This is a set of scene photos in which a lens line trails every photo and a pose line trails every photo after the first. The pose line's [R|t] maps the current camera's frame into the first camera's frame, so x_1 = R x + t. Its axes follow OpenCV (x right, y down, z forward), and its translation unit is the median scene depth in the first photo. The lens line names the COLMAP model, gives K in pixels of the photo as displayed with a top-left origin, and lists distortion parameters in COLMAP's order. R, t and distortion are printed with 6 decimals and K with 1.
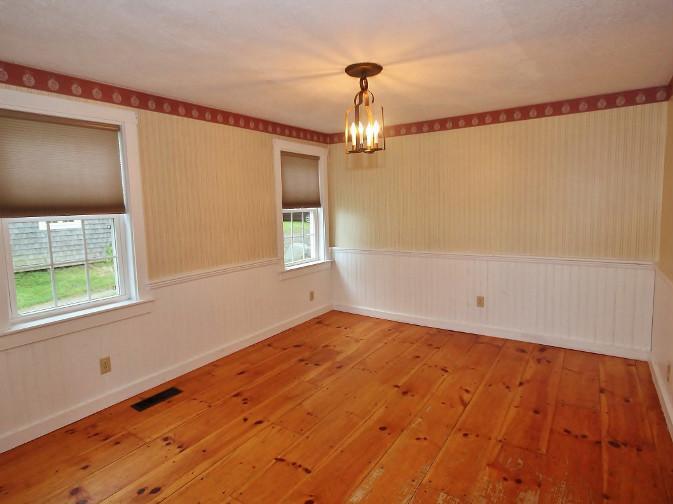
lens RADIAL K [[393.8, 0, 350.4], [0, 393.8, 242.0], [0, 0, 1]] dist [0.008268, 0.001909]
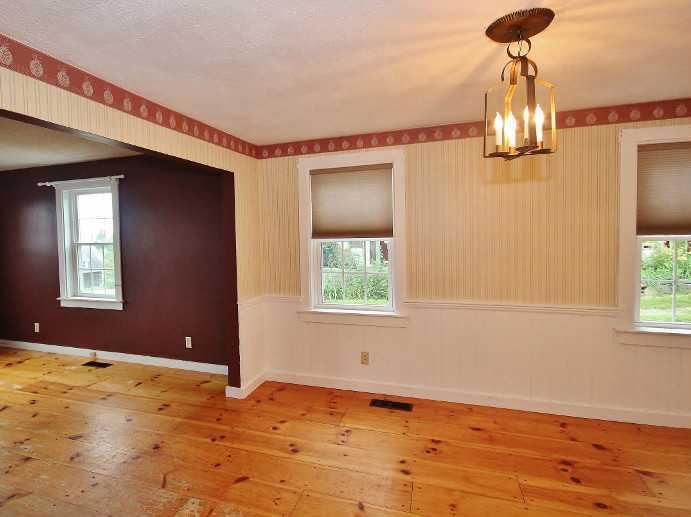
lens RADIAL K [[402.7, 0, 281.9], [0, 402.7, 249.2], [0, 0, 1]] dist [-0.002745, -0.001014]
pose [[0.186681, 0.062581, -0.980425, 0.443895], [-0.079230, 0.995677, 0.048469, -0.057768], [0.979220, 0.068630, 0.190833, 0.380583]]
